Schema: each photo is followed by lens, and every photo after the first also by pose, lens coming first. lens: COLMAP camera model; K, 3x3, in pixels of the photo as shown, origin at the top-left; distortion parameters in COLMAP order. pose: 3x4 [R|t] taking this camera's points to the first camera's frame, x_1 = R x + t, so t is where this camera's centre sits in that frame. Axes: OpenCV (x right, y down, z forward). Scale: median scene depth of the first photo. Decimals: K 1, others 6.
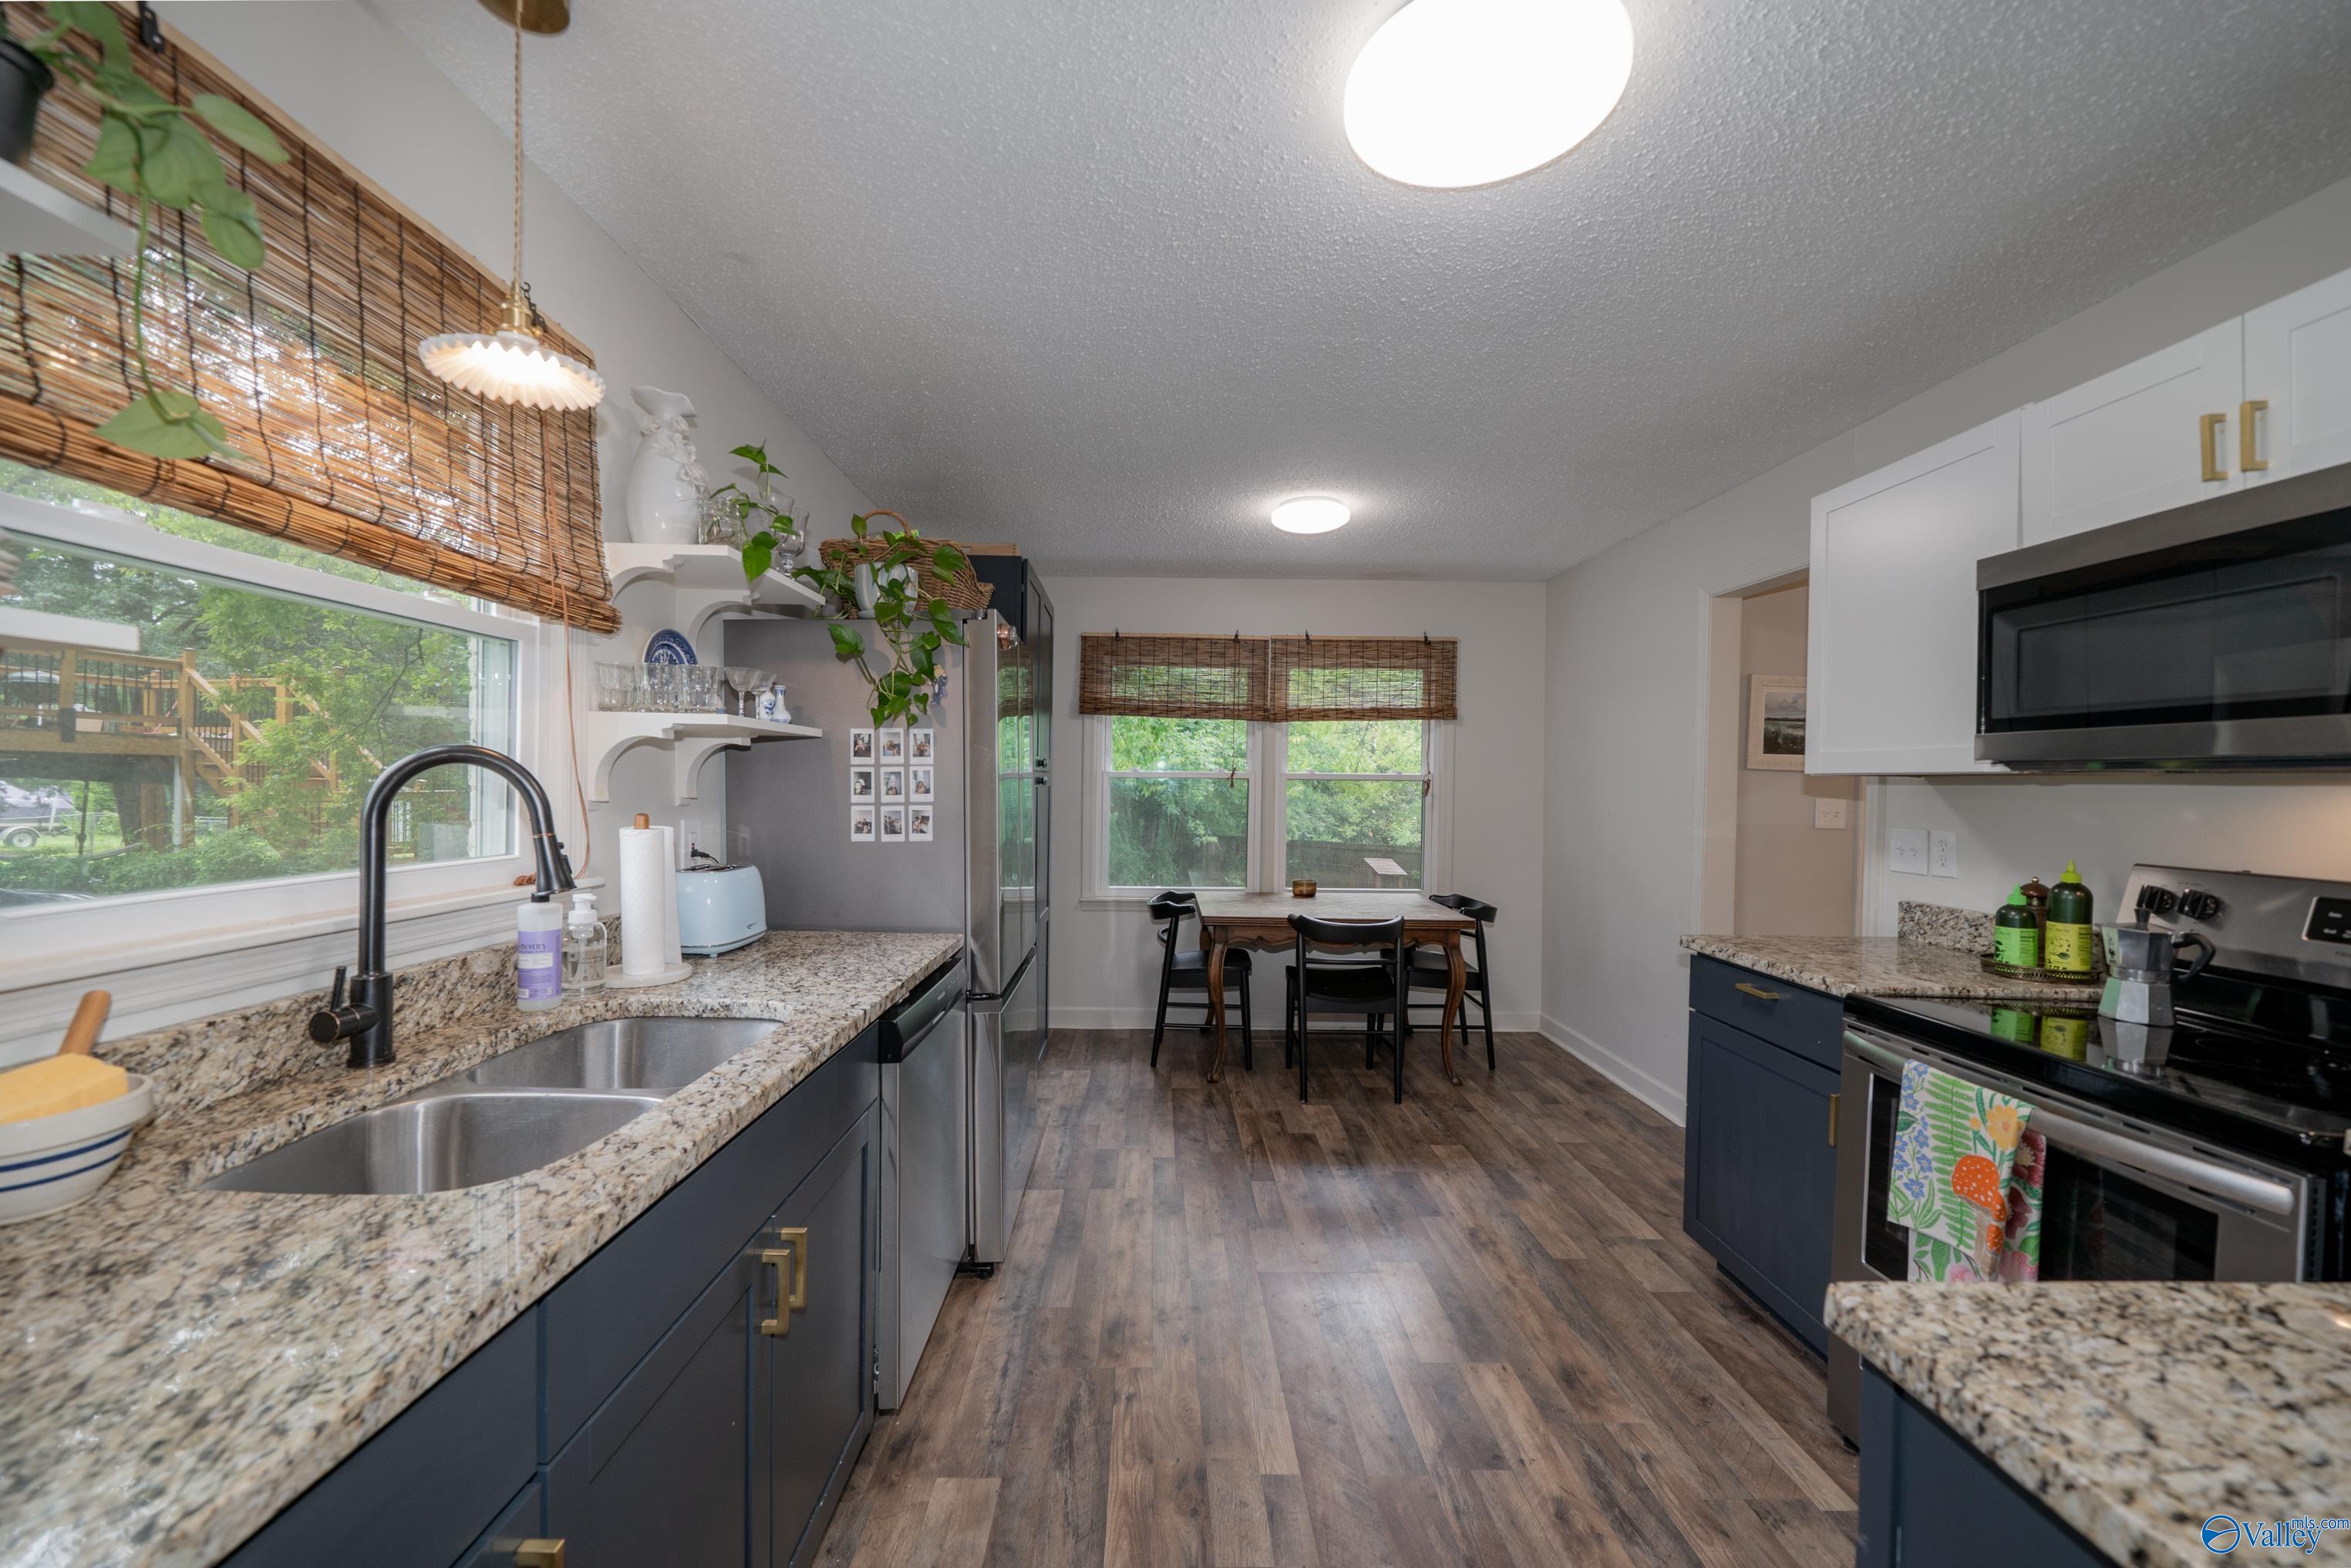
lens RADIAL K [[906.4, 0, 1175.0], [0, 906.4, 790.6], [0, 0, 1]] dist [-0.000009, 0.000004]
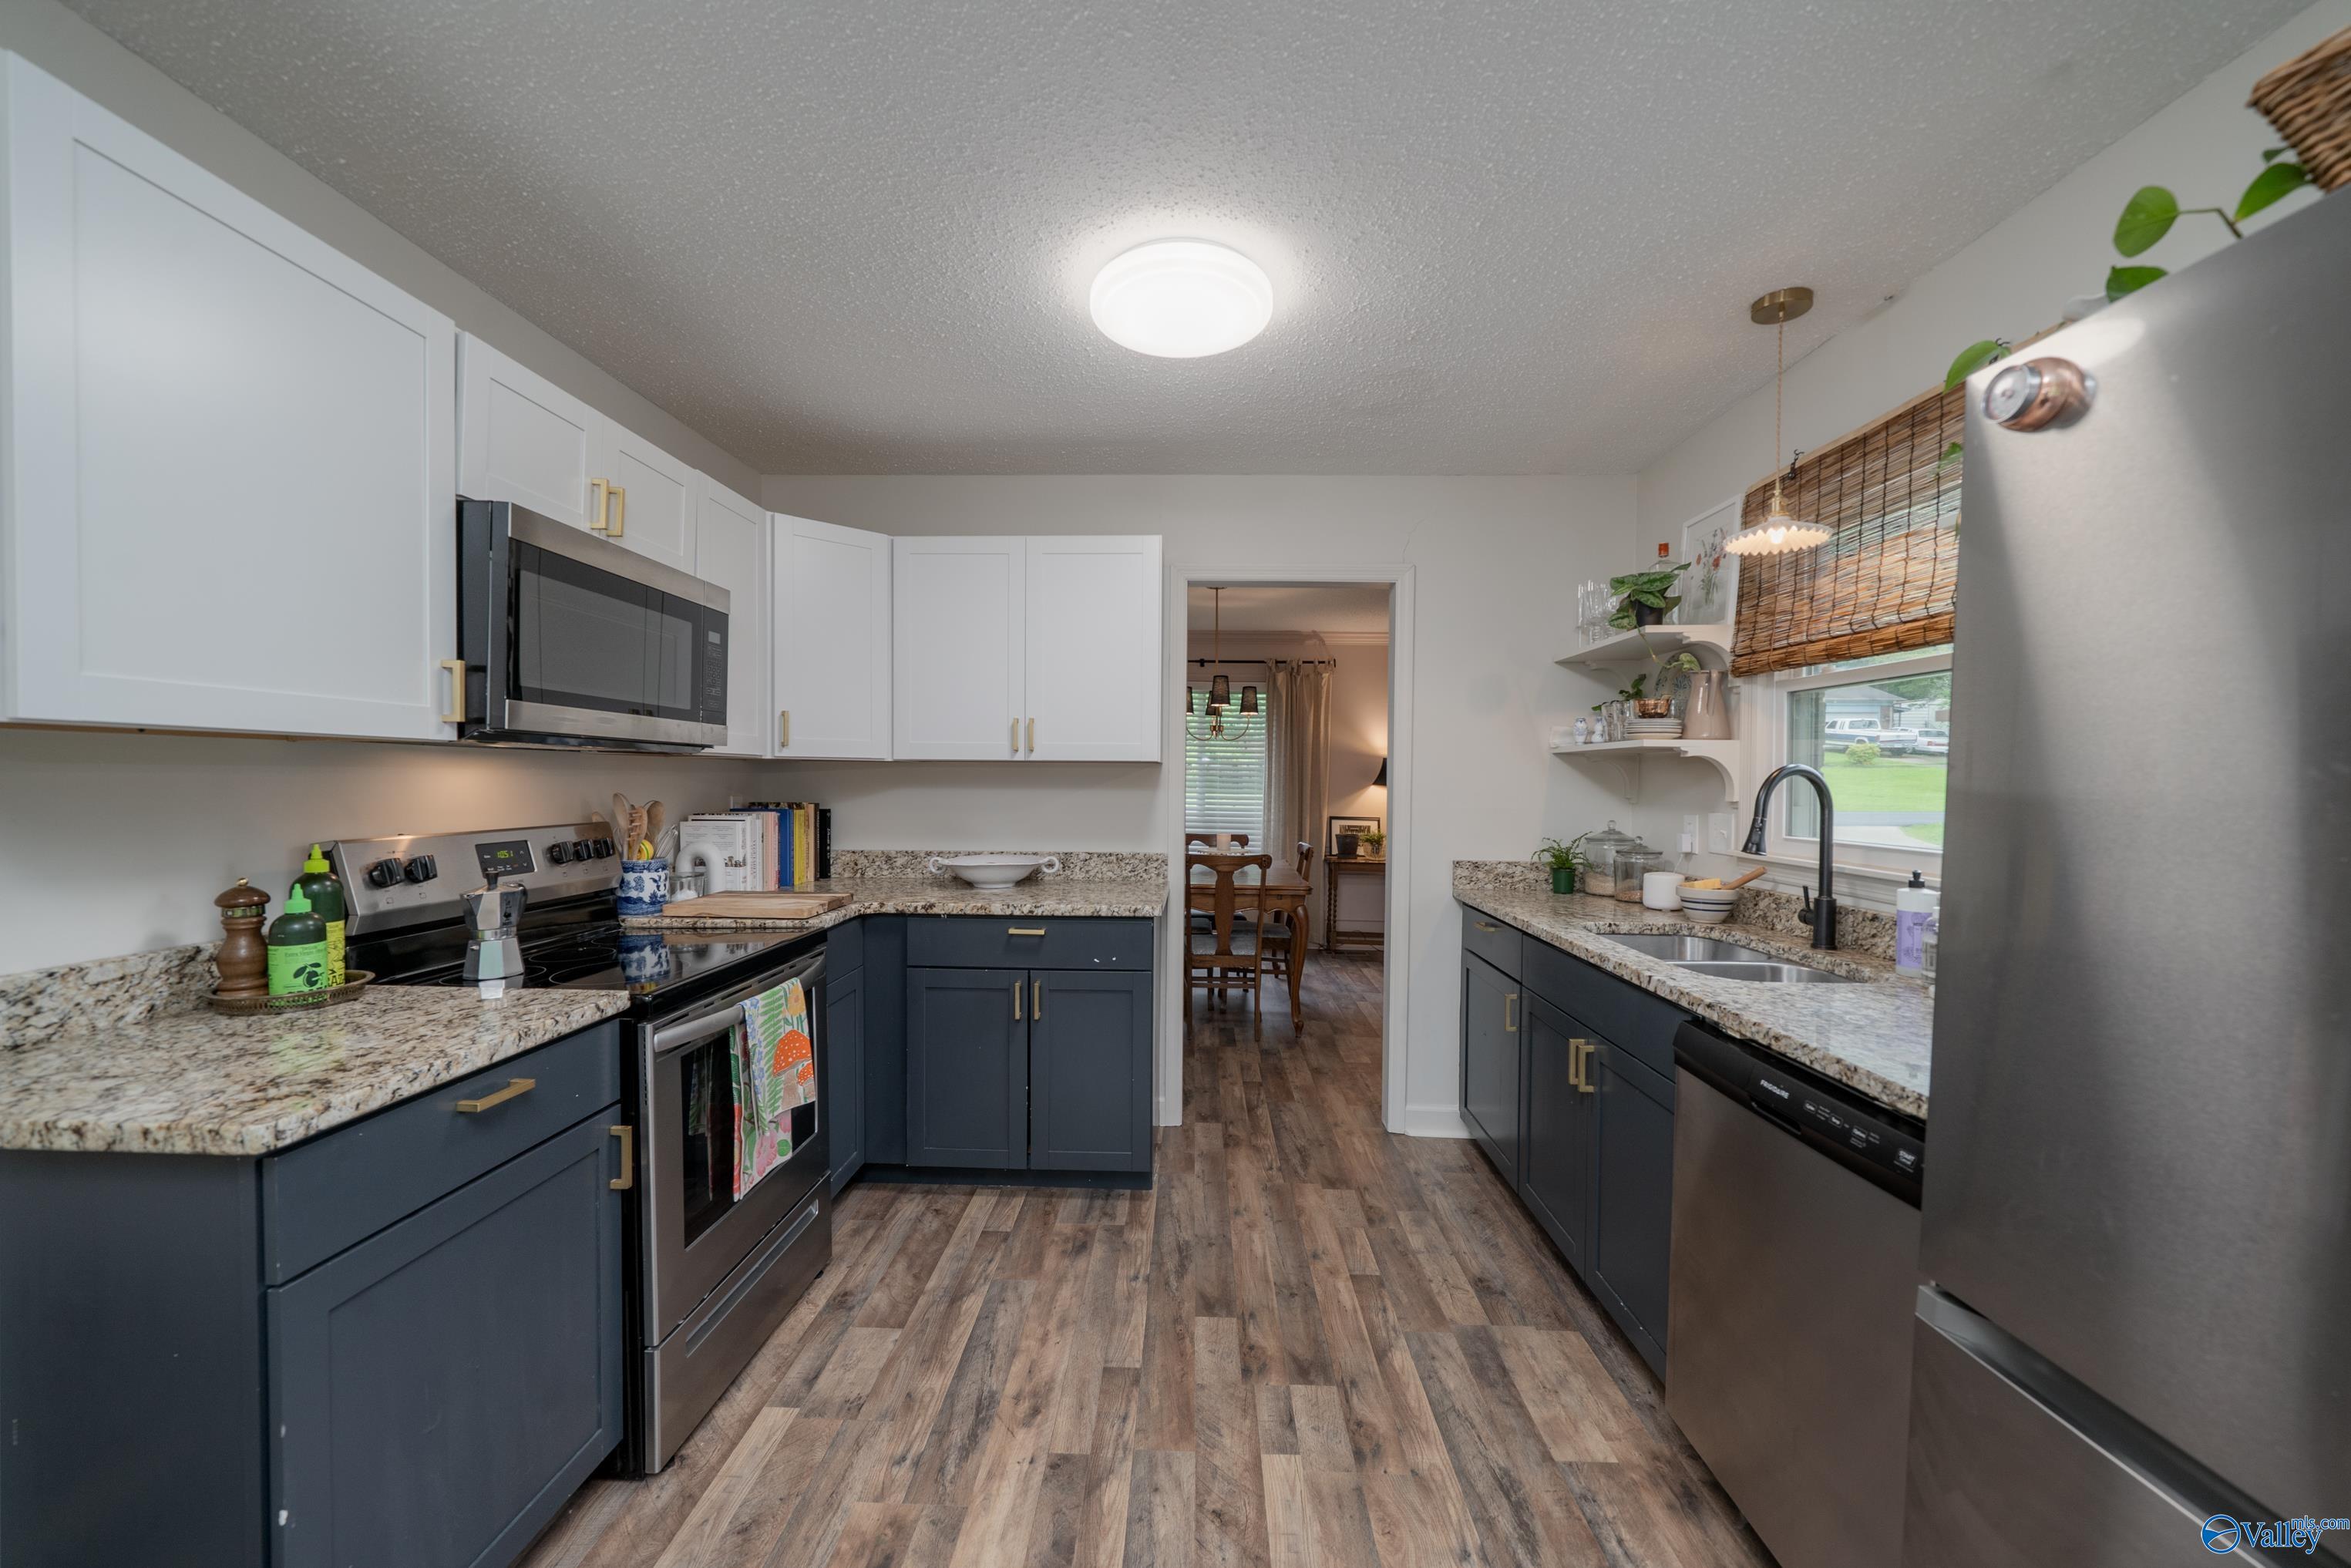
lens RADIAL K [[906.5, 0, 1170.8], [0, 906.5, 790.9], [0, 0, 1]] dist [-0.000009, 0.000004]
pose [[-0.998590, -0.025386, 0.046624, 0.213443], [-0.024313, 0.999430, 0.023421, -0.009995], [-0.047192, 0.022255, -0.998638, 2.028135]]
